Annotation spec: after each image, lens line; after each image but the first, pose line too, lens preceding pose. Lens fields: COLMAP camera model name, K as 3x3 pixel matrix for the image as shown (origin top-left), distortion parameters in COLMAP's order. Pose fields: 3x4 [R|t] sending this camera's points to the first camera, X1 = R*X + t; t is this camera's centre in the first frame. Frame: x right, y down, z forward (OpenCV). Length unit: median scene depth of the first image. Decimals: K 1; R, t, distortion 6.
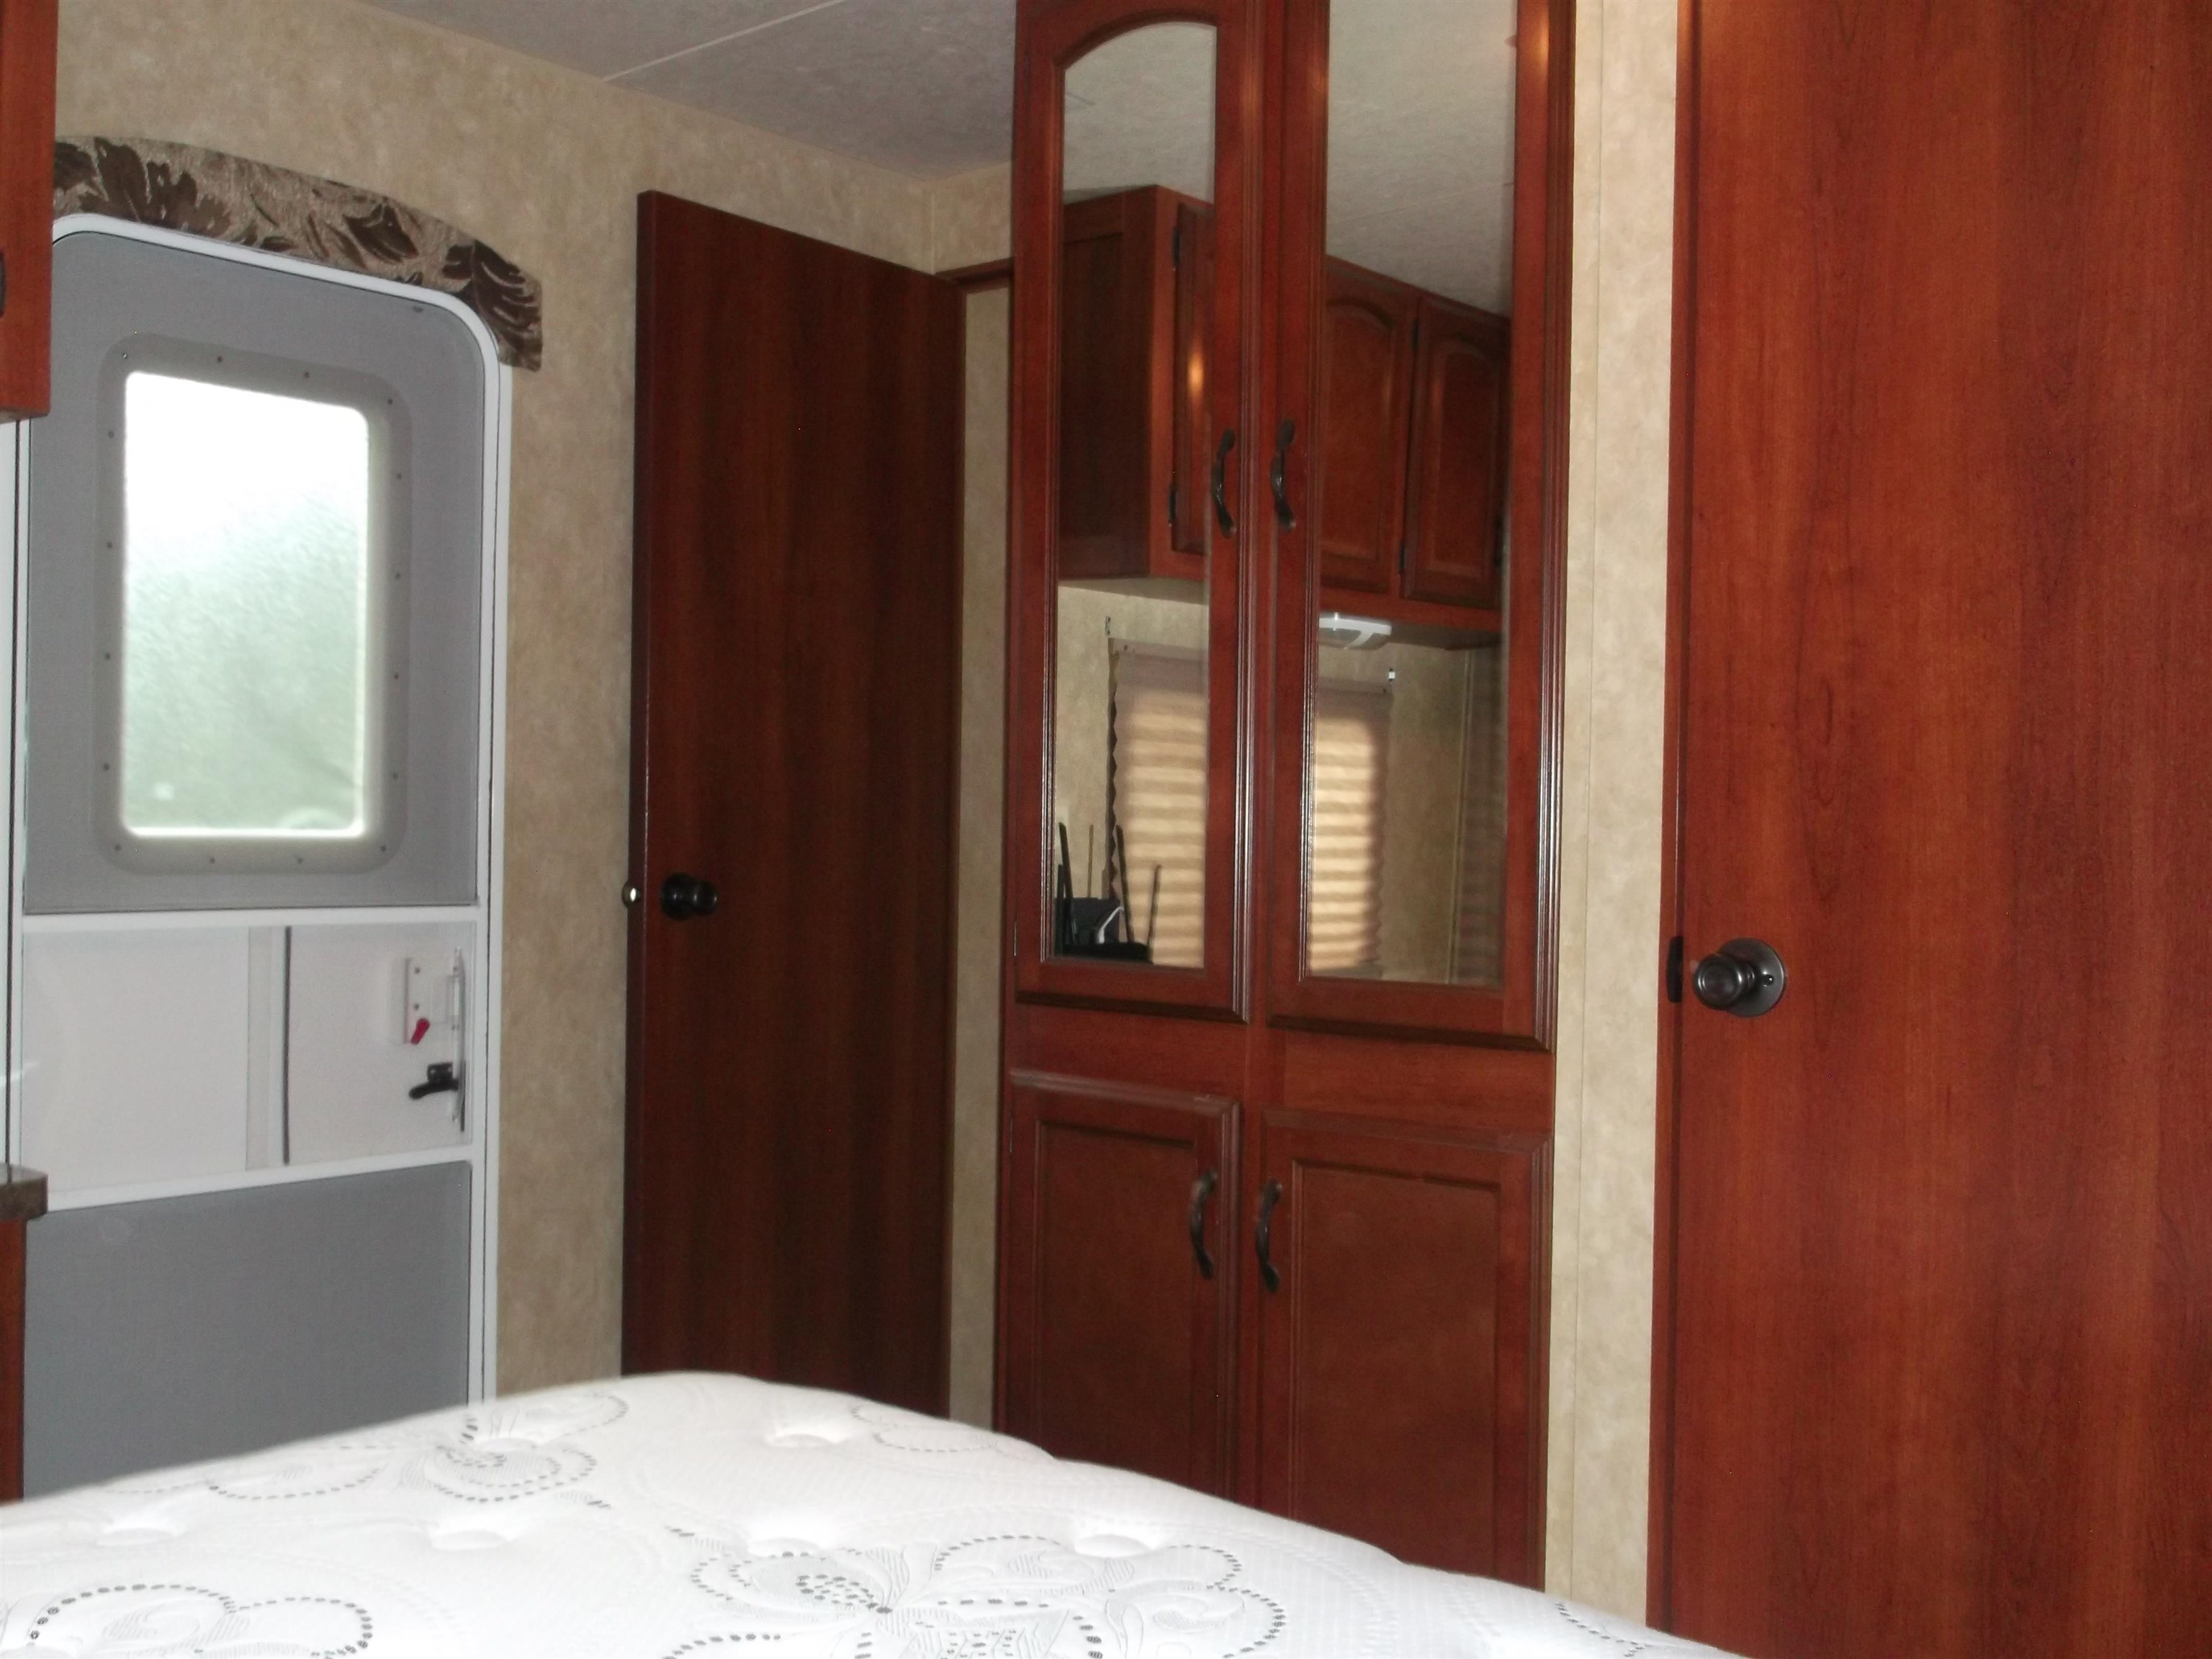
lens RADIAL K [[2224.5, 0, 1107.1], [0, 2224.5, 830.9], [0, 0, 1]] dist [0.022695, 0.000000]
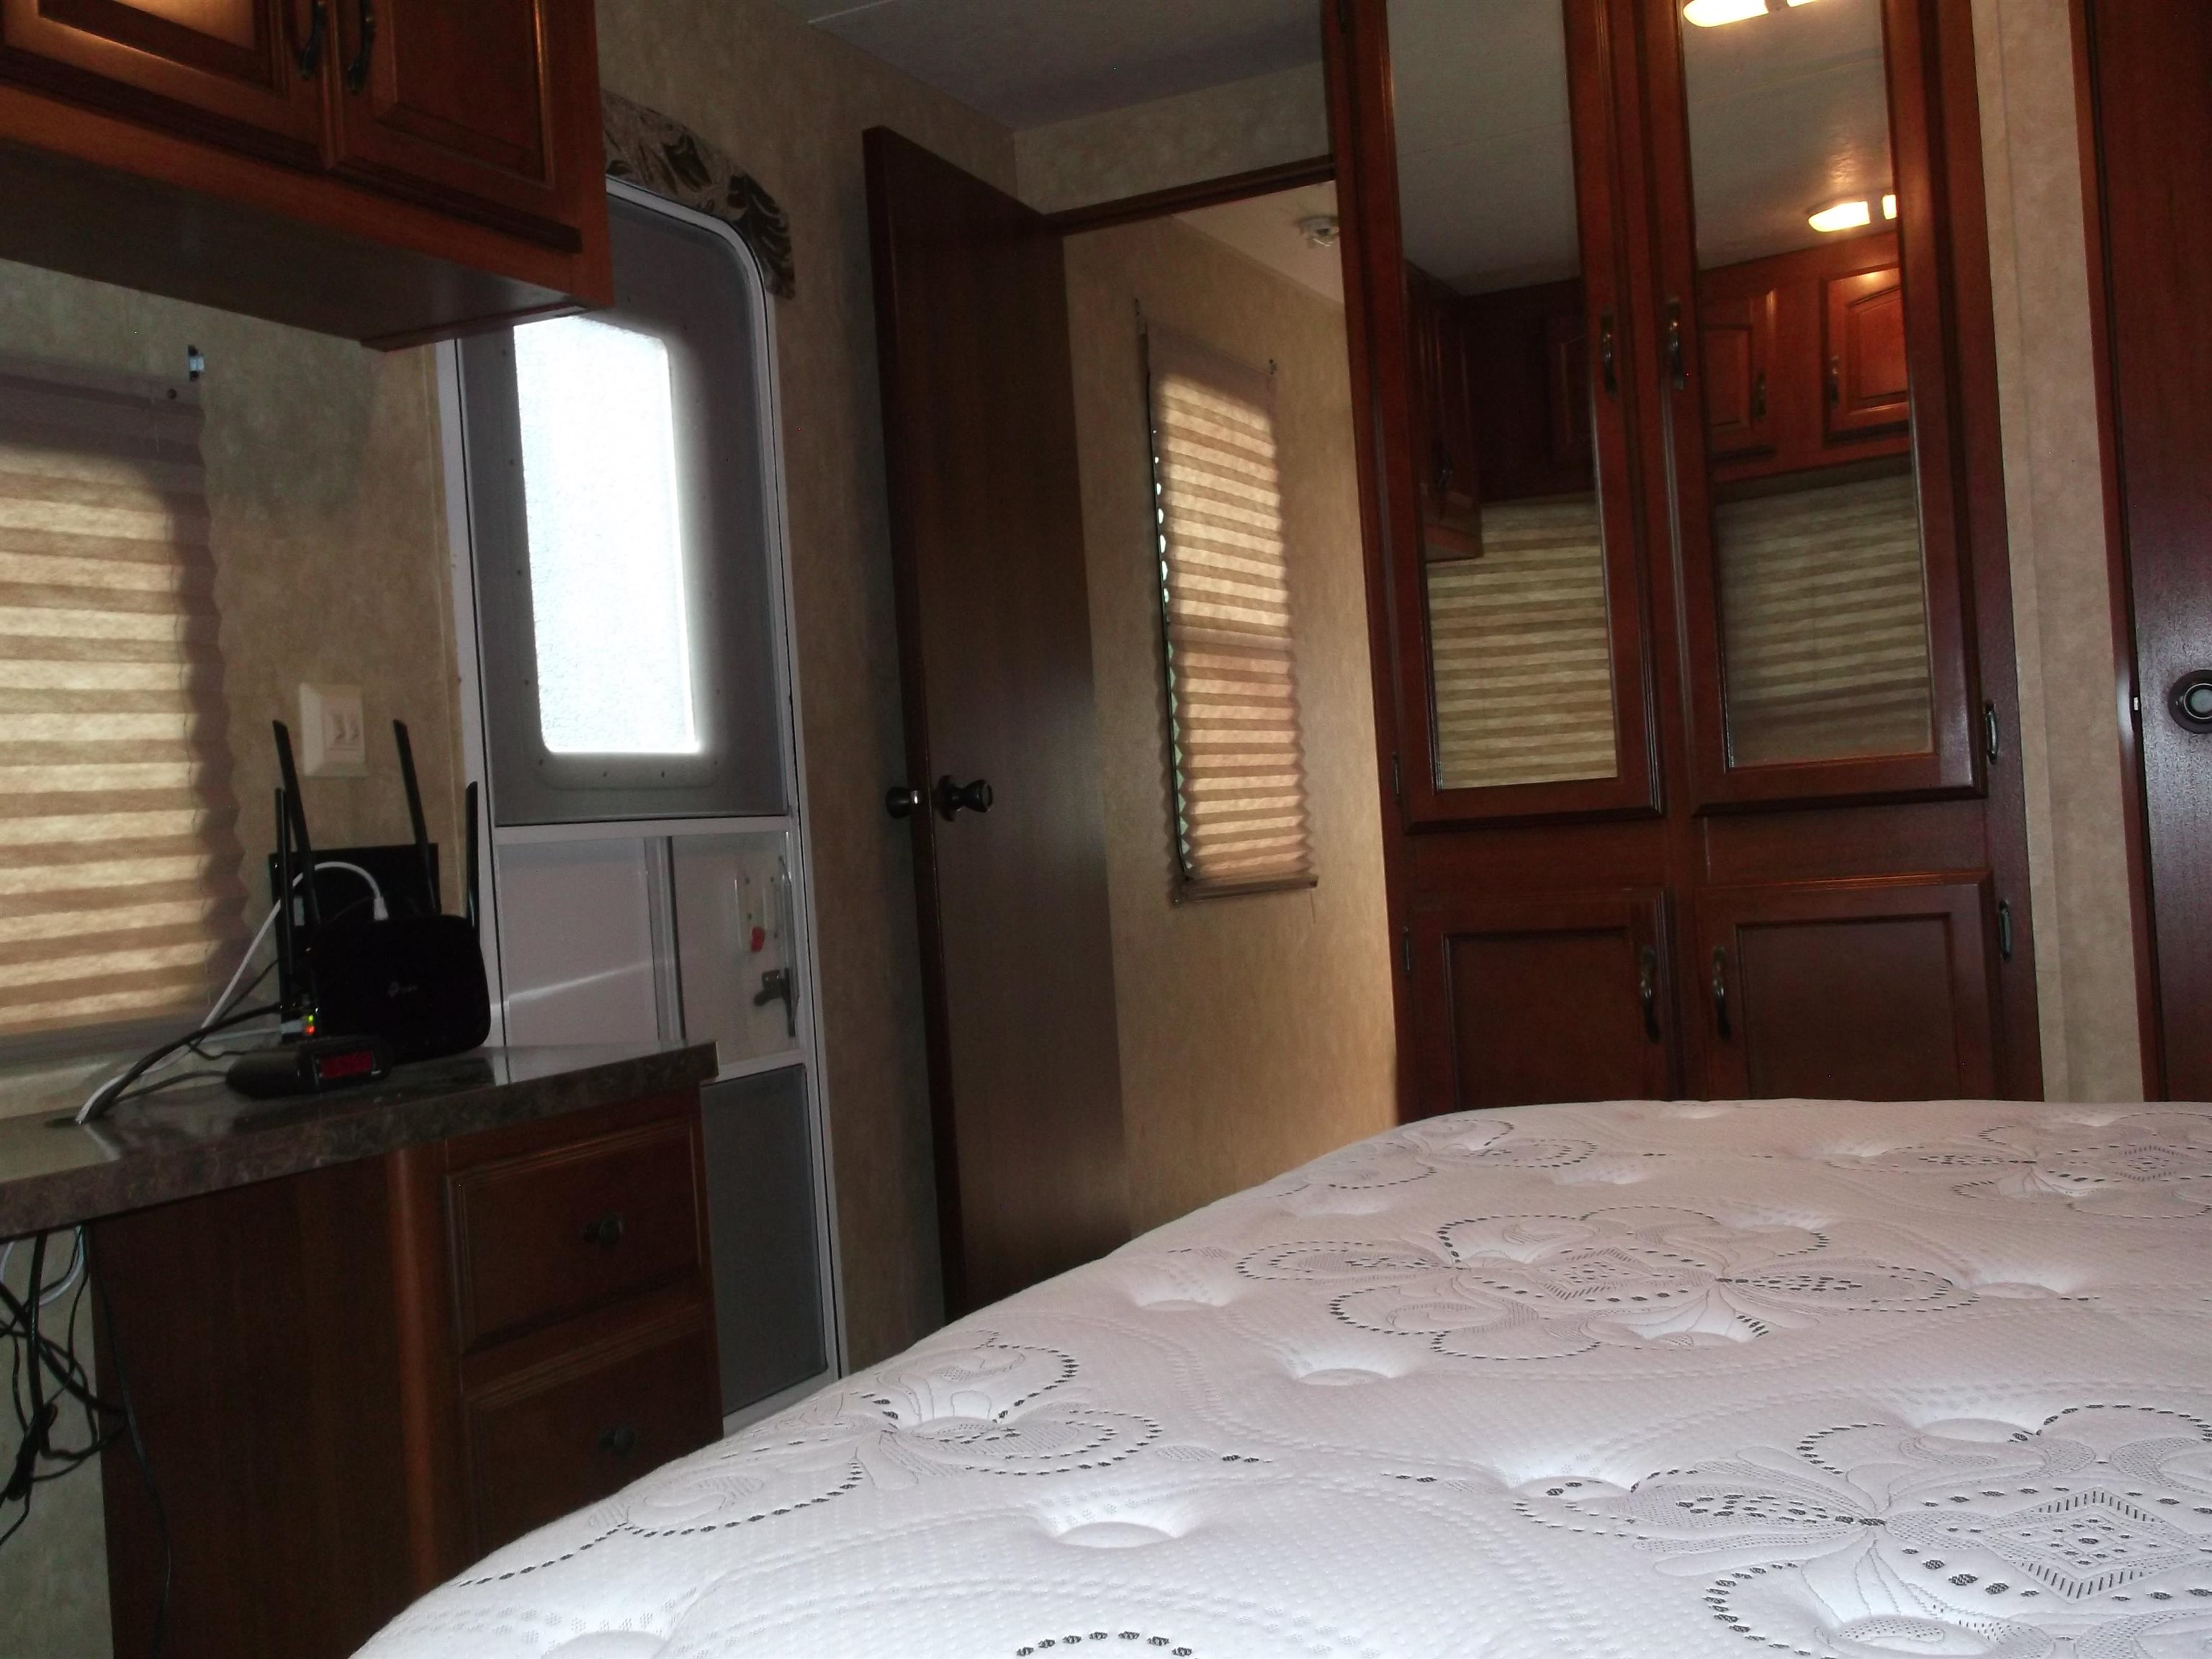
lens RADIAL K [[2224.5, 0, 1101.1], [0, 2224.5, 828.4], [0, 0, 1]] dist [0.022695, 0.000000]
pose [[0.960455, -0.084345, 0.265354, -0.433912], [0.088977, 0.996019, -0.005463, 0.059520], [-0.263837, 0.028857, 0.964136, -0.029203]]
